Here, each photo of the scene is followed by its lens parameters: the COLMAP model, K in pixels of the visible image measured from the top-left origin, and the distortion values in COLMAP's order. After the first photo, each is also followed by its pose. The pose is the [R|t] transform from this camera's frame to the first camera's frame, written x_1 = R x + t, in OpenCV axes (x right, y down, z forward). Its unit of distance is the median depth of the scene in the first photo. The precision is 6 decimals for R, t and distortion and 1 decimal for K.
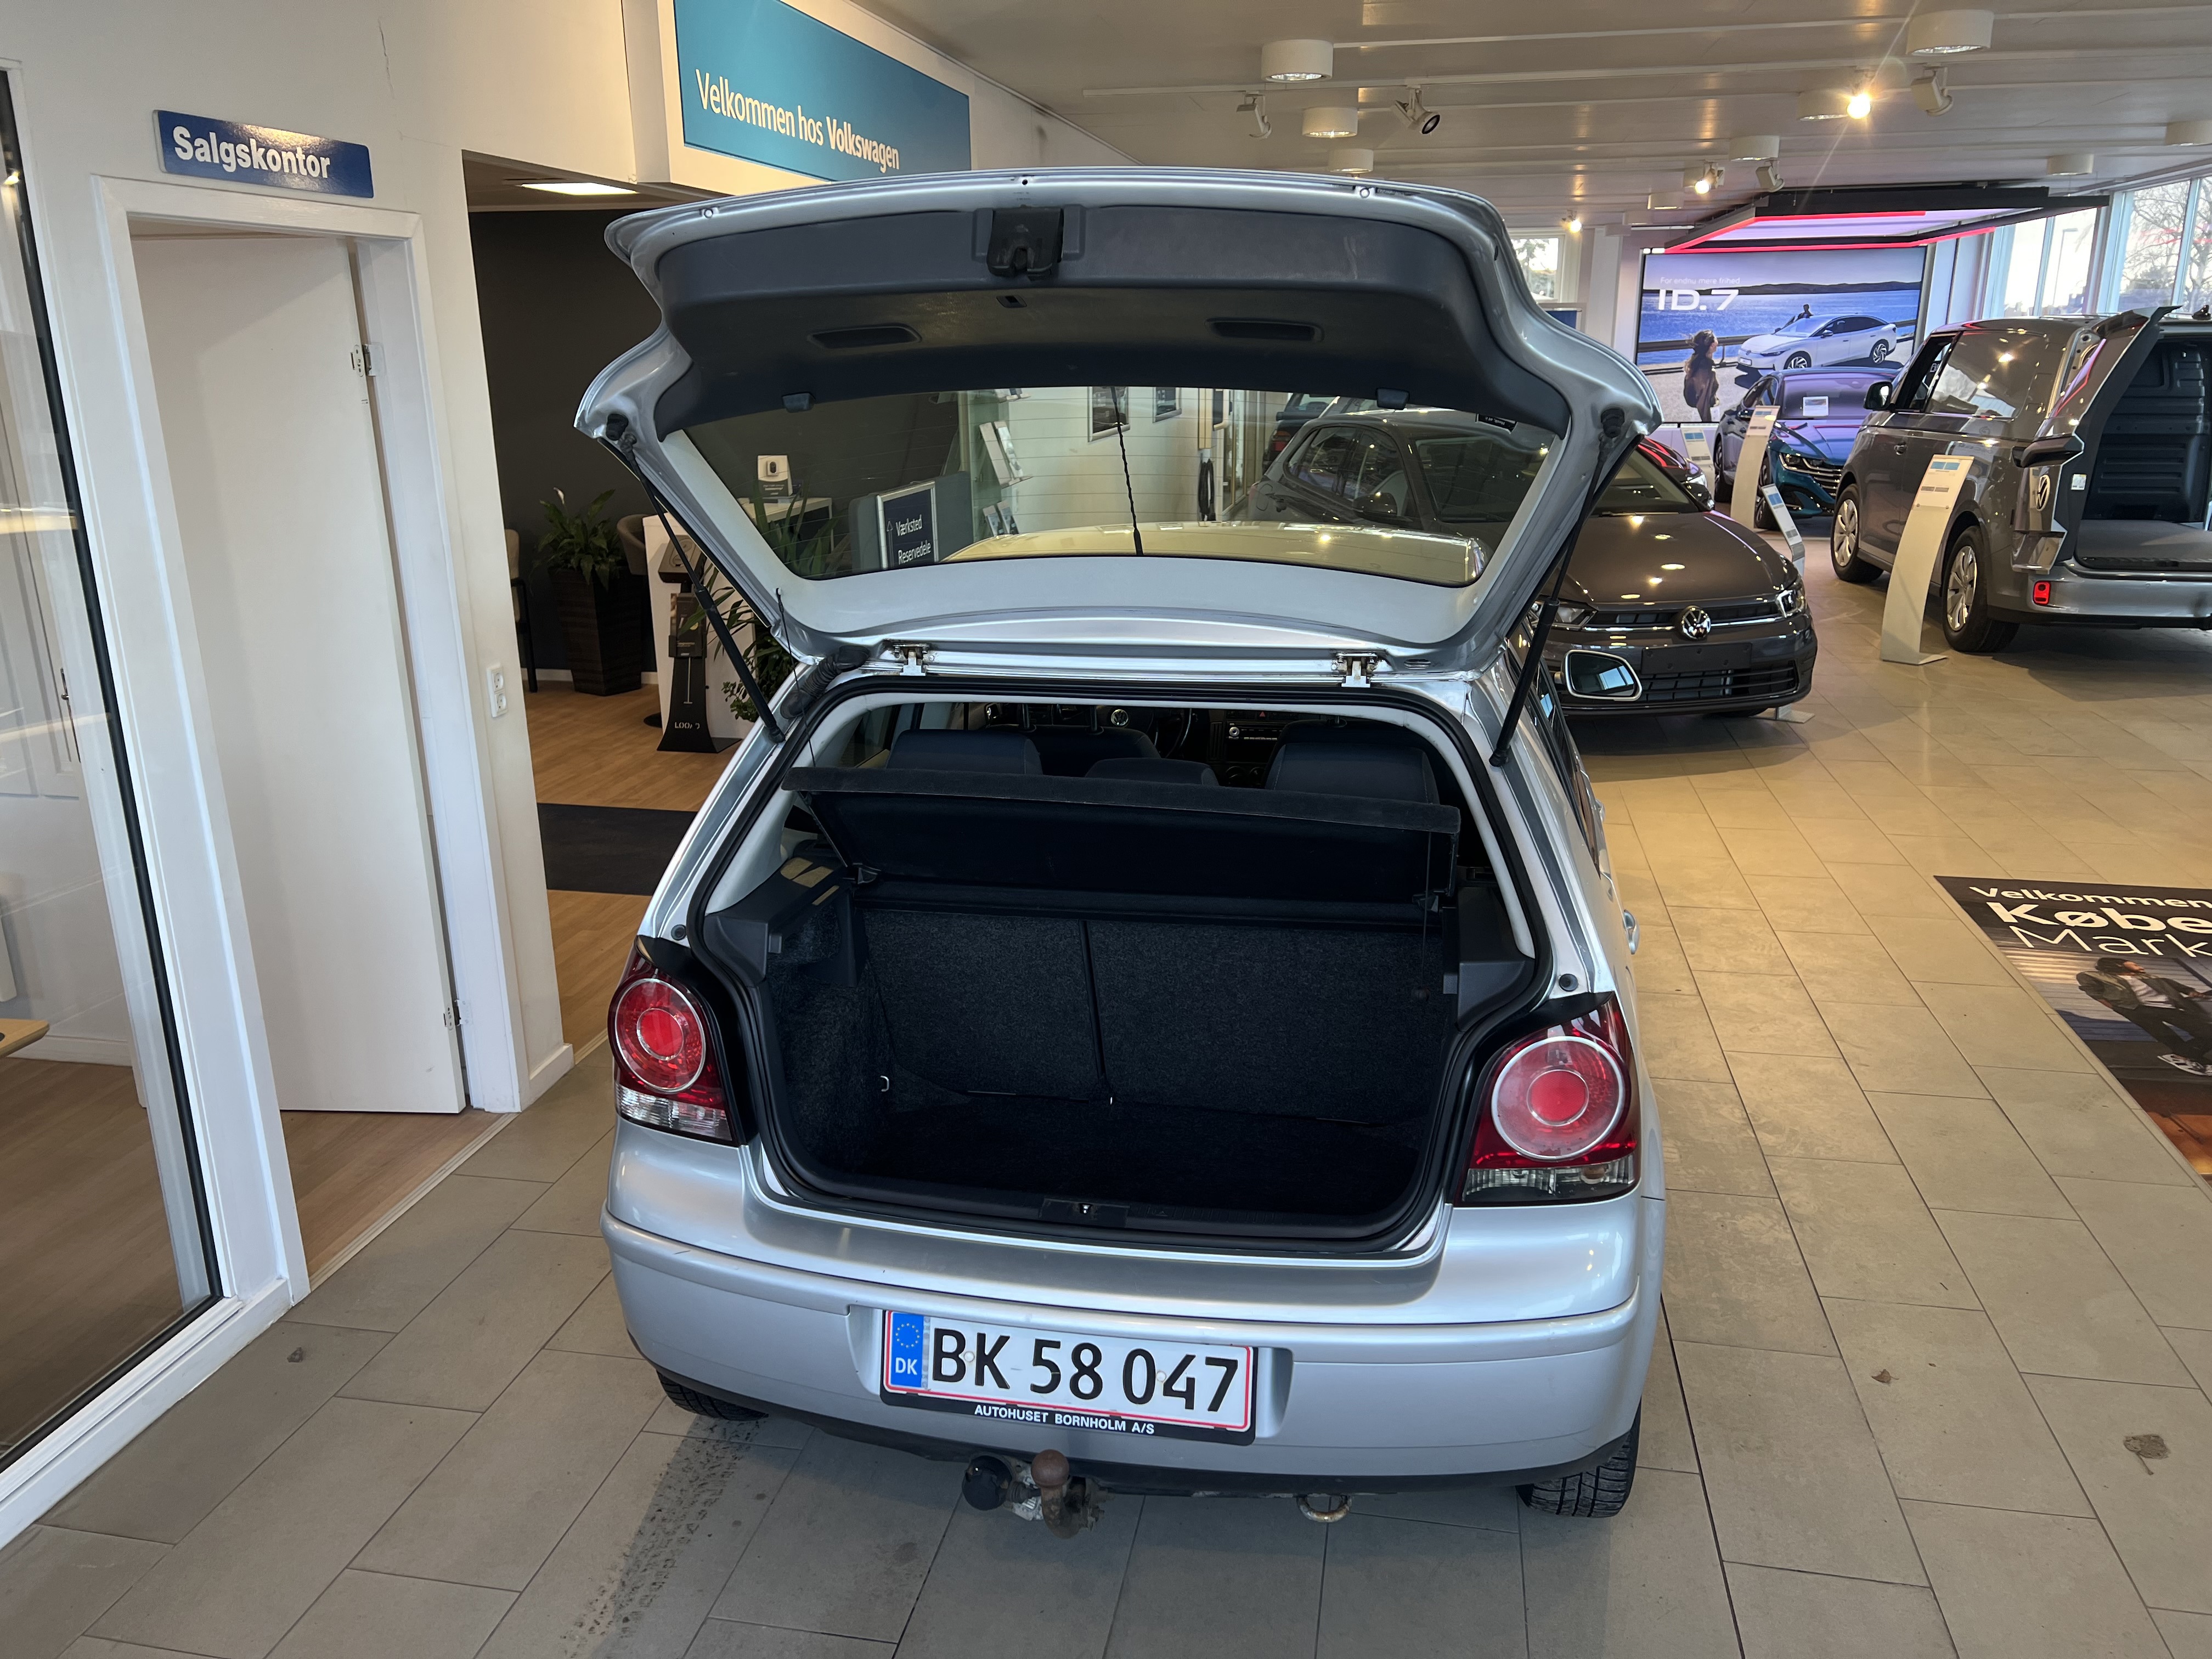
lens RADIAL K [[1629.5, 0, 1114.1], [0, 1629.5, 834.1], [0, 0, 1]] dist [0.028452, -0.013296]
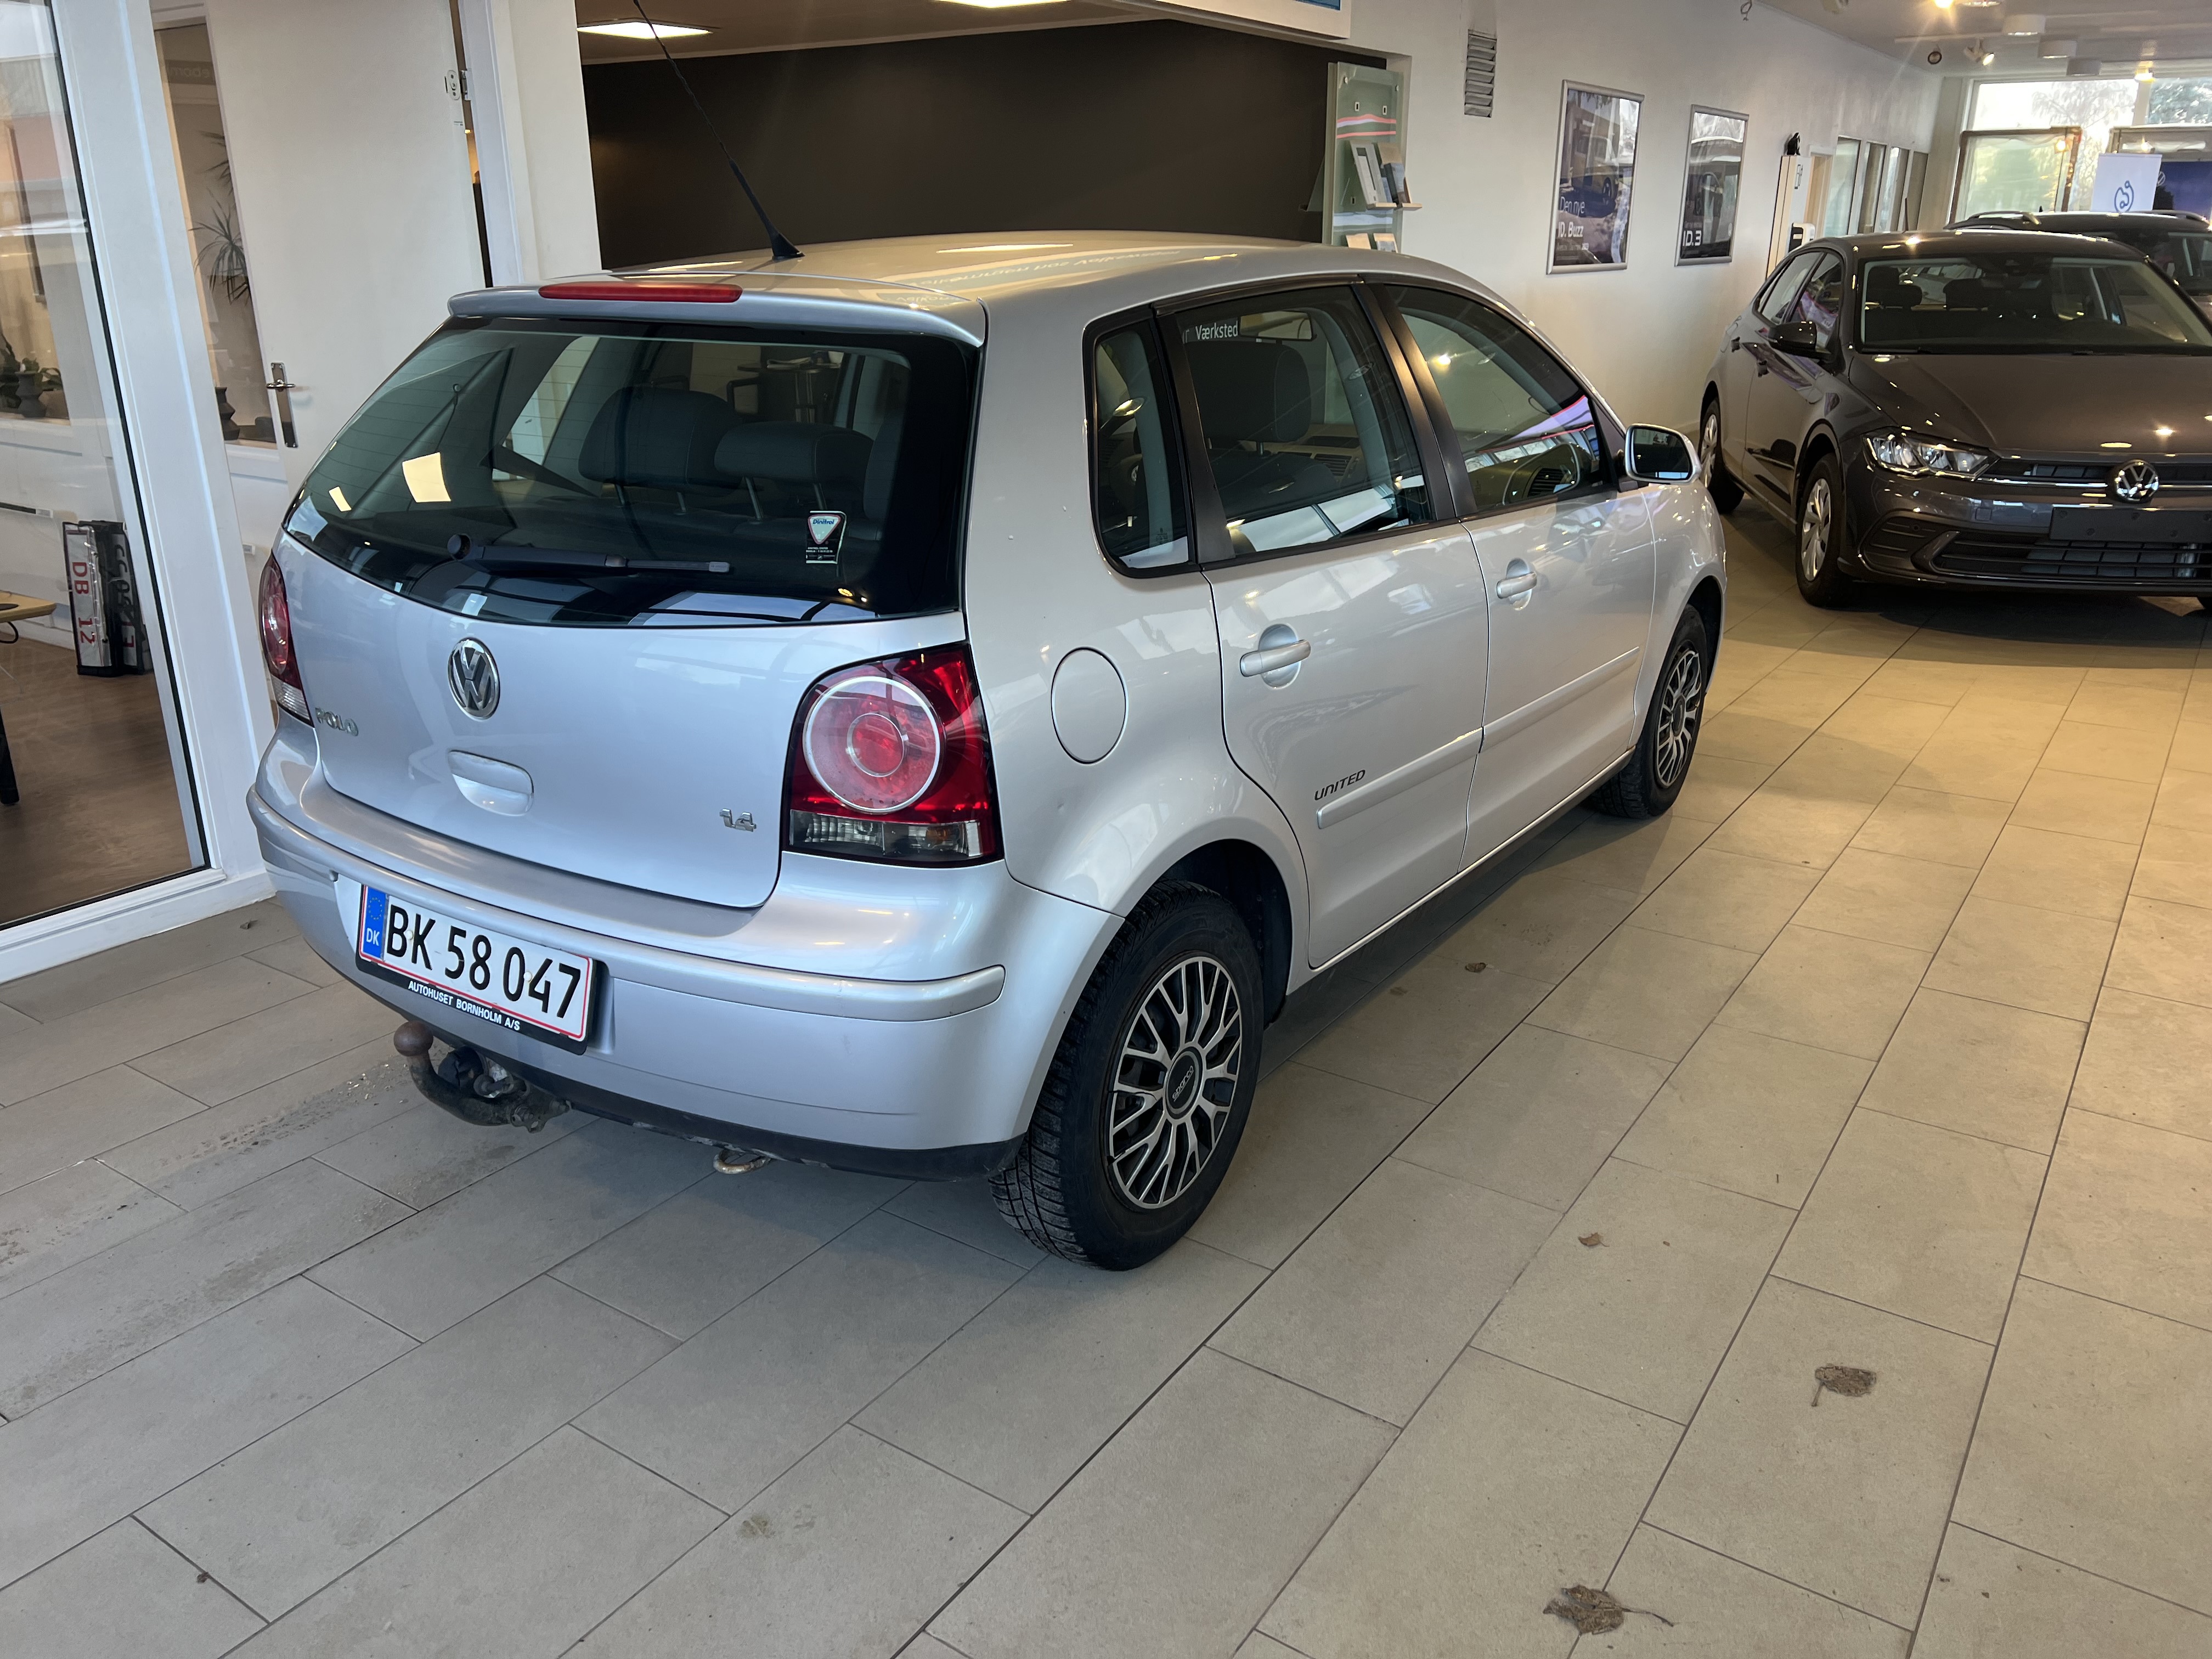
lens RADIAL K [[1629.5, 0, 1108.0], [0, 1629.5, 833.0], [0, 0, 1]] dist [0.028452, -0.013296]
pose [[0.920877, 0.138517, -0.364415, 0.710102], [-0.116255, 0.989791, 0.082451, 0.116434], [0.372115, -0.033562, 0.927579, 0.191997]]
